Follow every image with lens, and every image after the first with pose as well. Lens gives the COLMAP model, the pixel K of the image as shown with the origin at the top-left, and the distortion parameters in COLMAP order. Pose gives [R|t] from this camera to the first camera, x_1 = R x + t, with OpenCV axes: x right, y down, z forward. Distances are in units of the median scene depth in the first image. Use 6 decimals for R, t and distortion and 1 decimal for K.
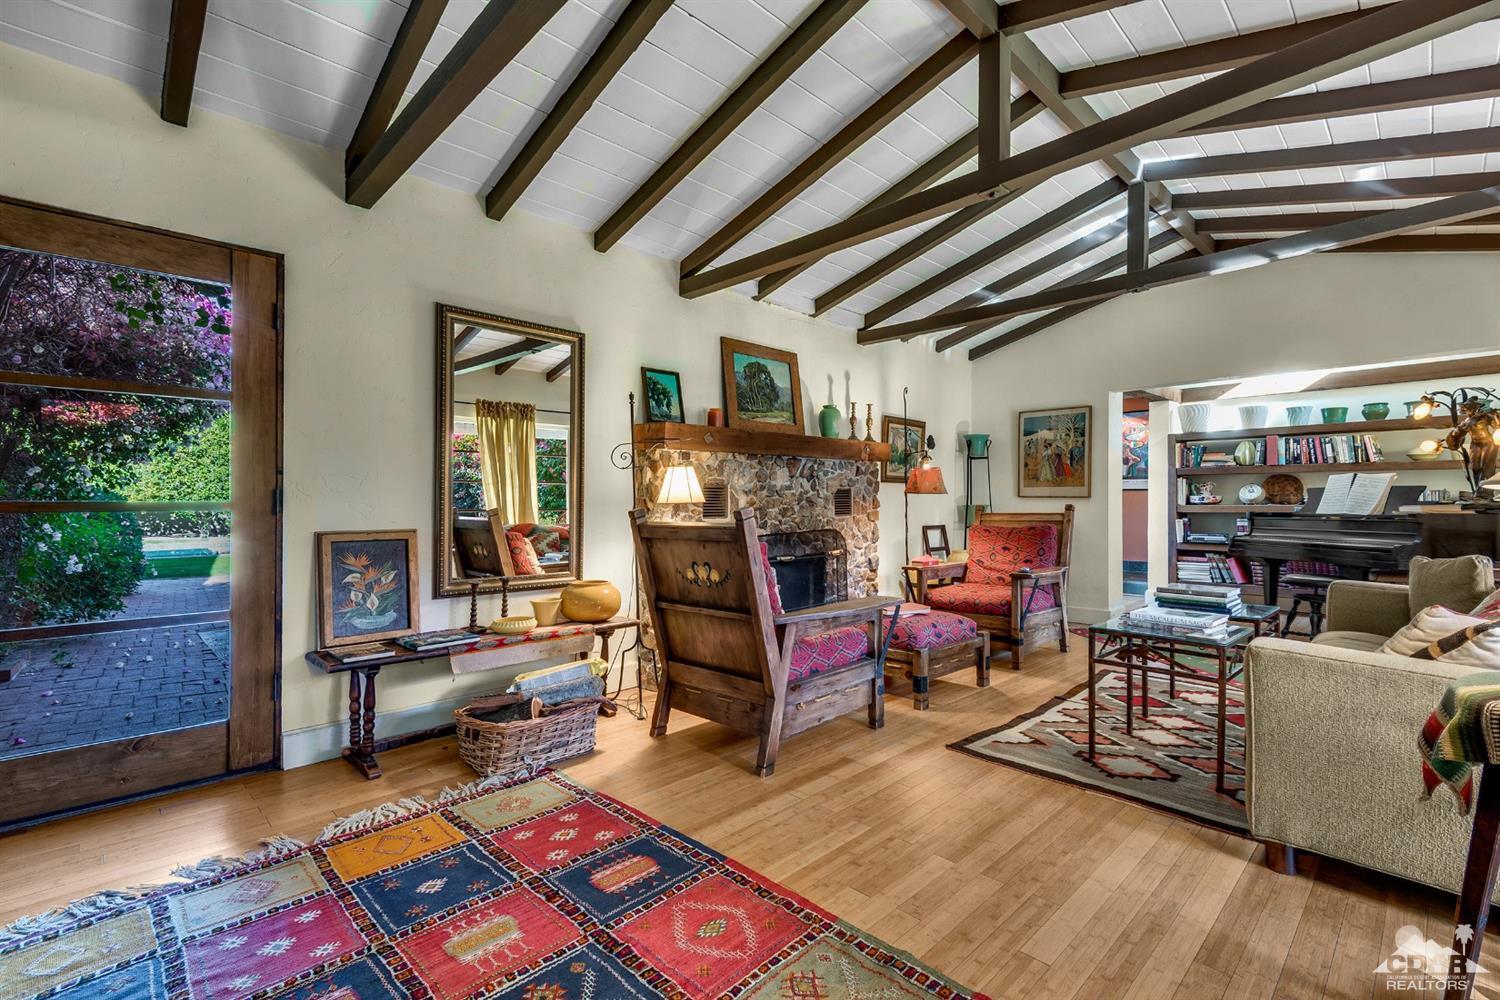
lens RADIAL K [[687.9, 0, 755.7], [0, 687.9, 496.5], [0, 0, 1]] dist [0.012299, -0.002182]
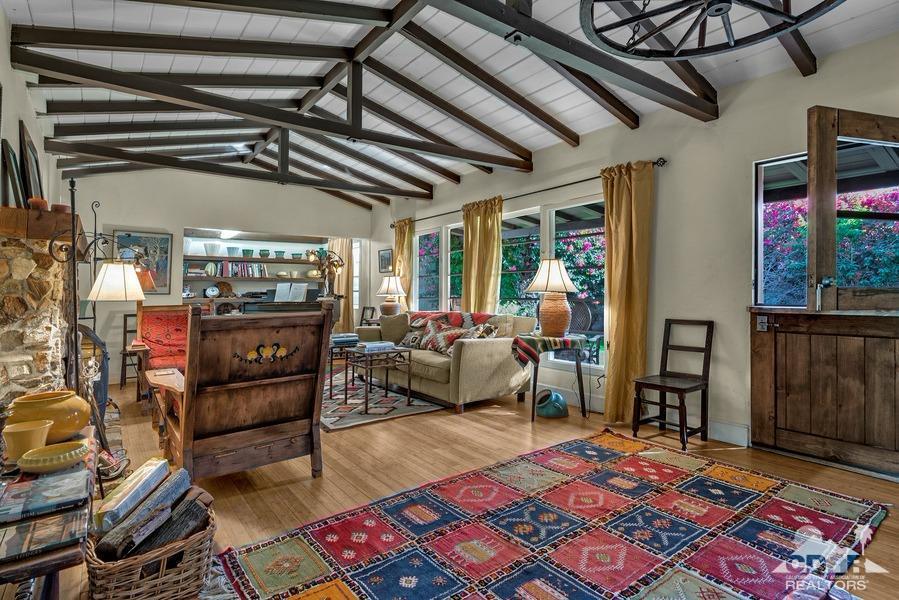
lens RADIAL K [[460.7, 0, 452.5], [0, 460.7, 296.7], [0, 0, 1]] dist [-0.006389, -0.000863]
pose [[0.120816, -0.006779, 0.992652, -0.881967], [0.000373, 0.999977, 0.006783, -0.000582], [-0.992675, -0.000449, 0.120816, 0.530345]]
